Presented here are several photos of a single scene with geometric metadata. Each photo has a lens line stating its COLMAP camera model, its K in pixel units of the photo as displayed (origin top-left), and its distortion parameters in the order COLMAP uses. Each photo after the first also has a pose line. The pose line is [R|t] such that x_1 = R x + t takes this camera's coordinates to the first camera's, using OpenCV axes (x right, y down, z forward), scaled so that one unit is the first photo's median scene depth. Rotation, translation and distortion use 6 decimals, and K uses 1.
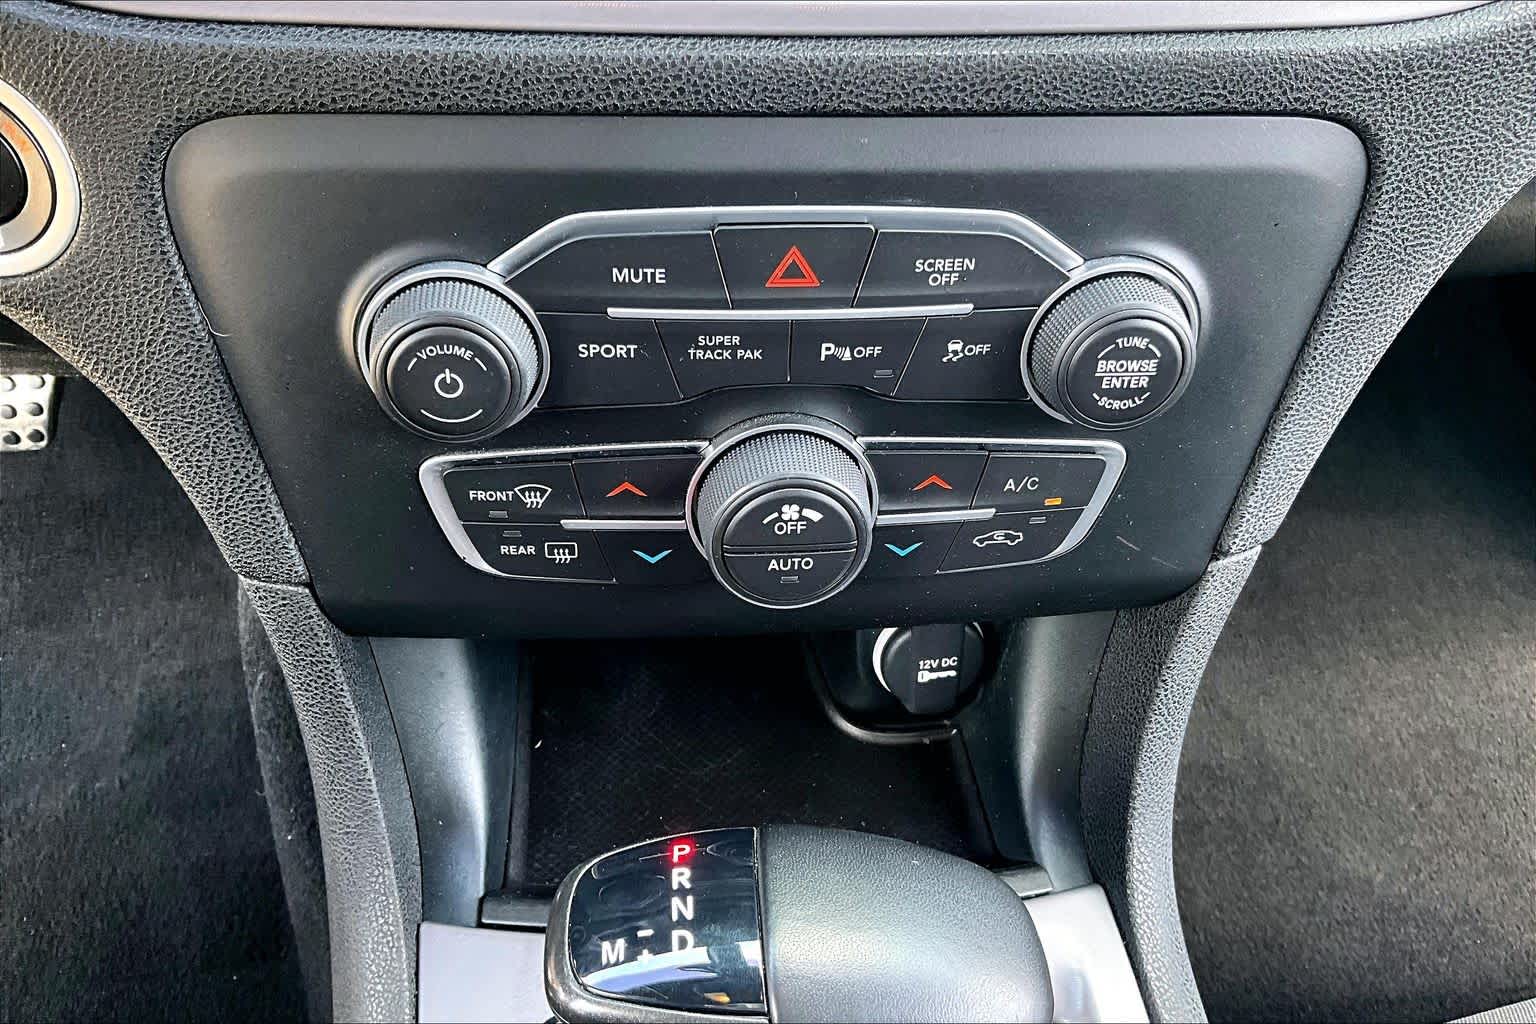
lens RADIAL K [[1276.3, 0, 768.0], [0, 1276.3, 512.0], [0, 0, 1]] dist [0.110338, -0.224901]
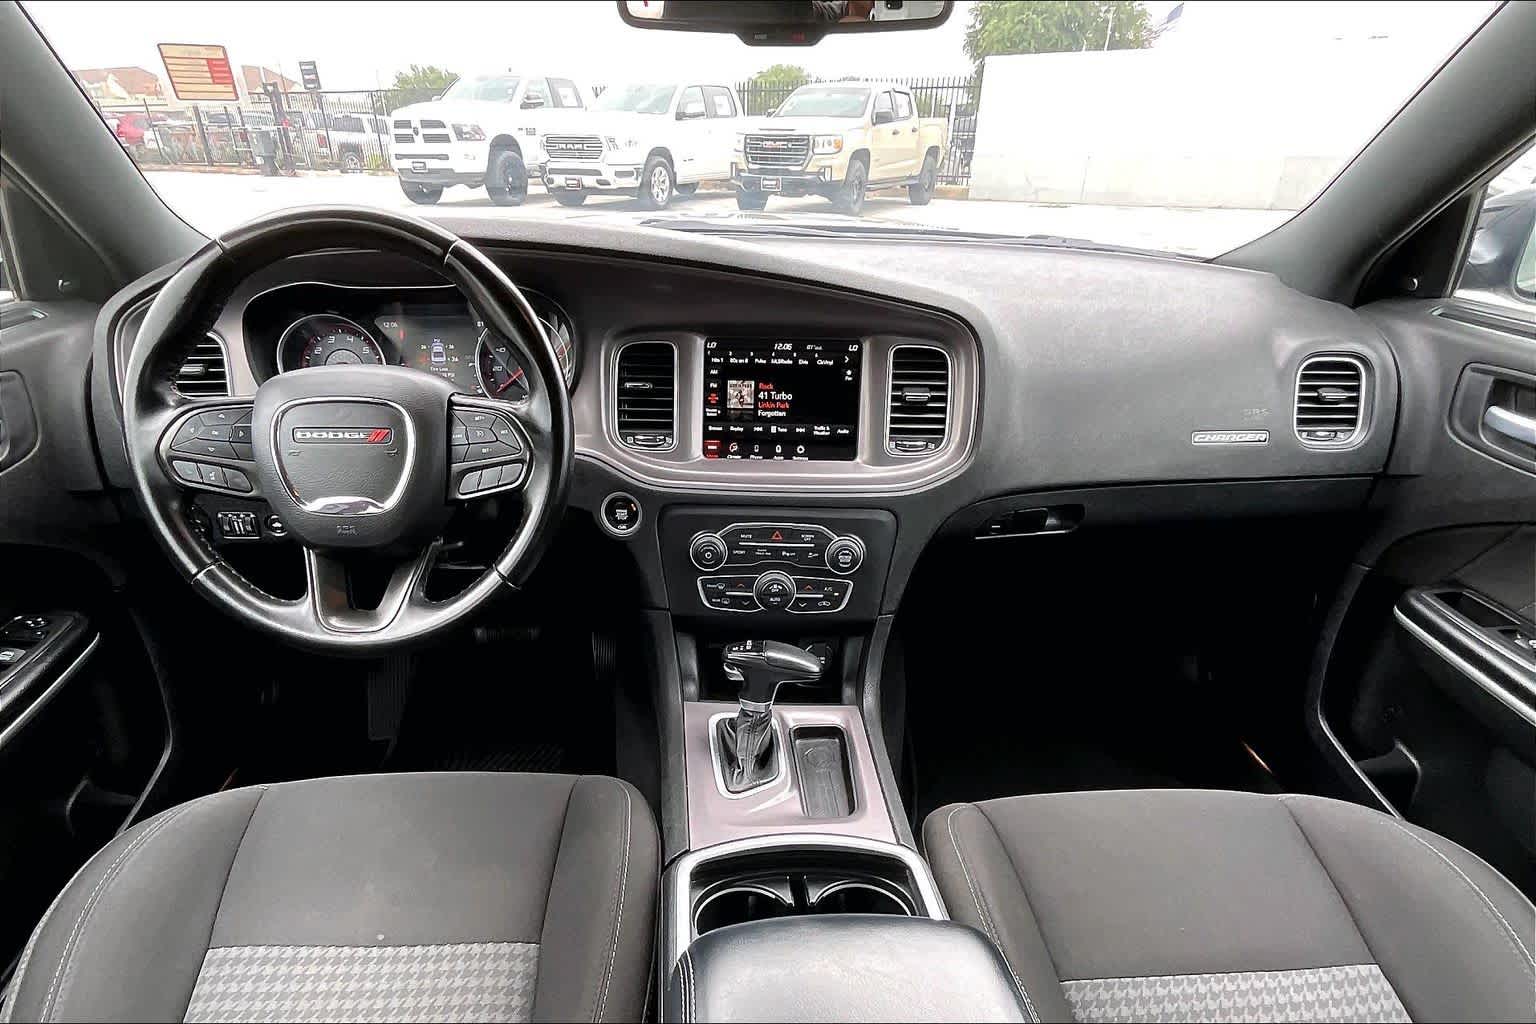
lens RADIAL K [[838.1, 0, 725.9], [0, 838.1, 634.8], [0, 0, 1]] dist [-0.000278, 0.001337]
pose [[0.993147, 0.027296, -0.113641, 0.196865], [-0.058390, 0.958179, -0.280148, 1.070623], [0.101241, 0.284864, 0.953207, -1.960842]]
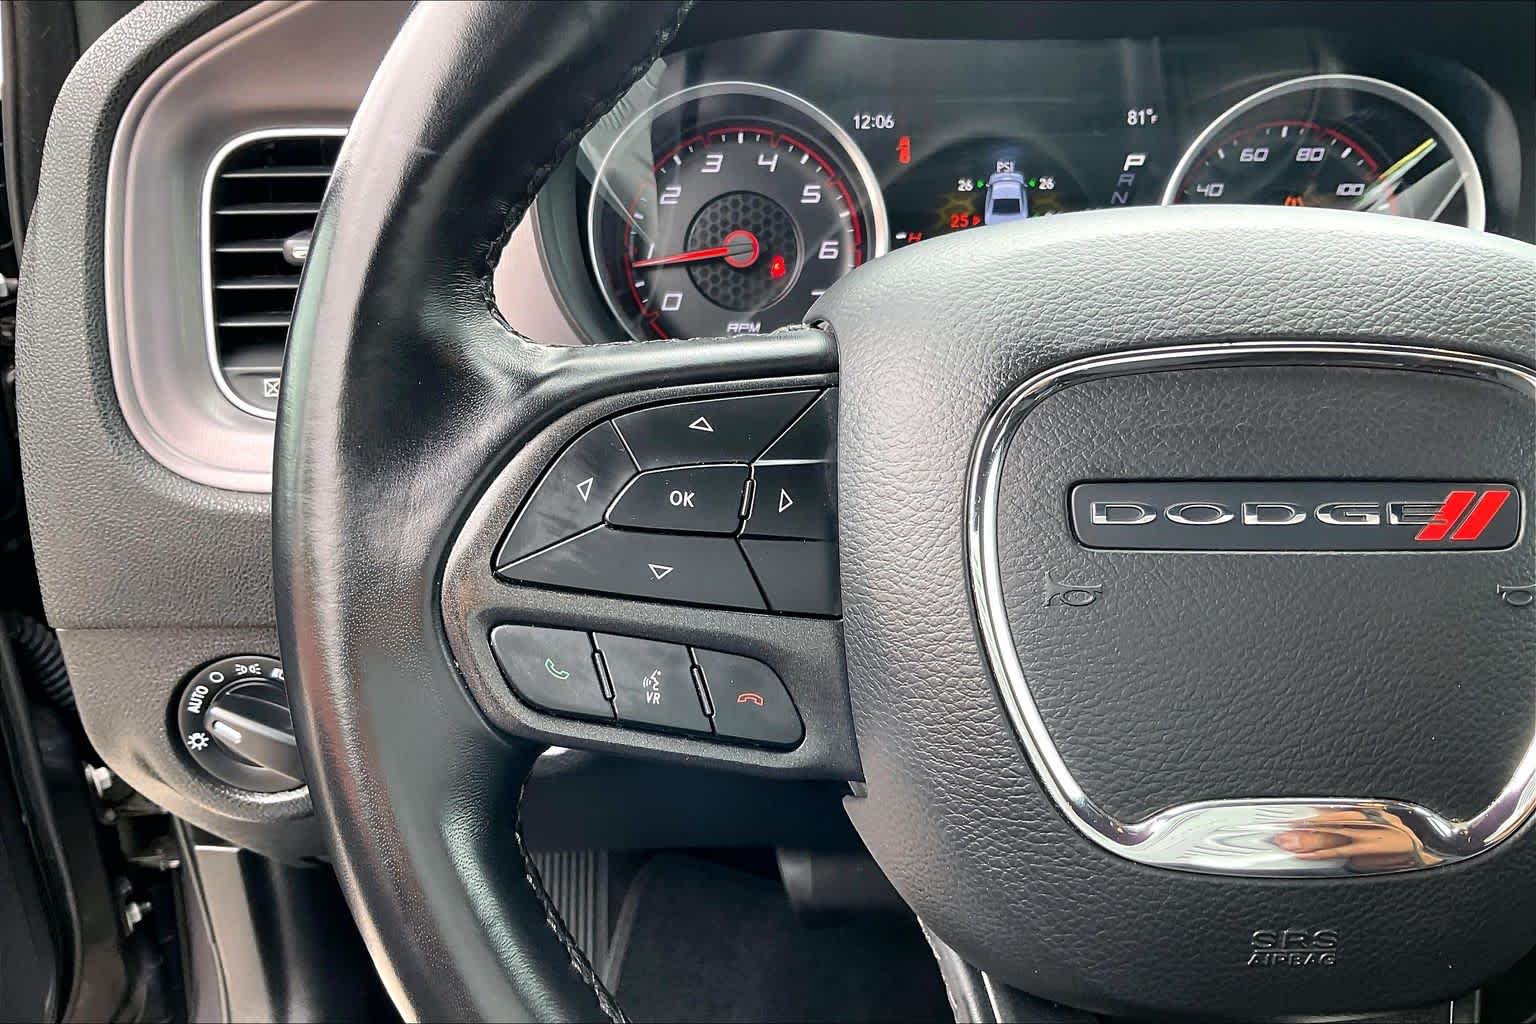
lens RADIAL K [[1276.3, 0, 768.0], [0, 1276.3, 512.0], [0, 0, 1]] dist [0.110338, -0.224901]
pose [[0.993094, 0.006045, -0.117168, -1.473005], [-0.052294, 0.916788, -0.395936, 0.218577], [0.105025, 0.399329, 0.910772, -0.664211]]
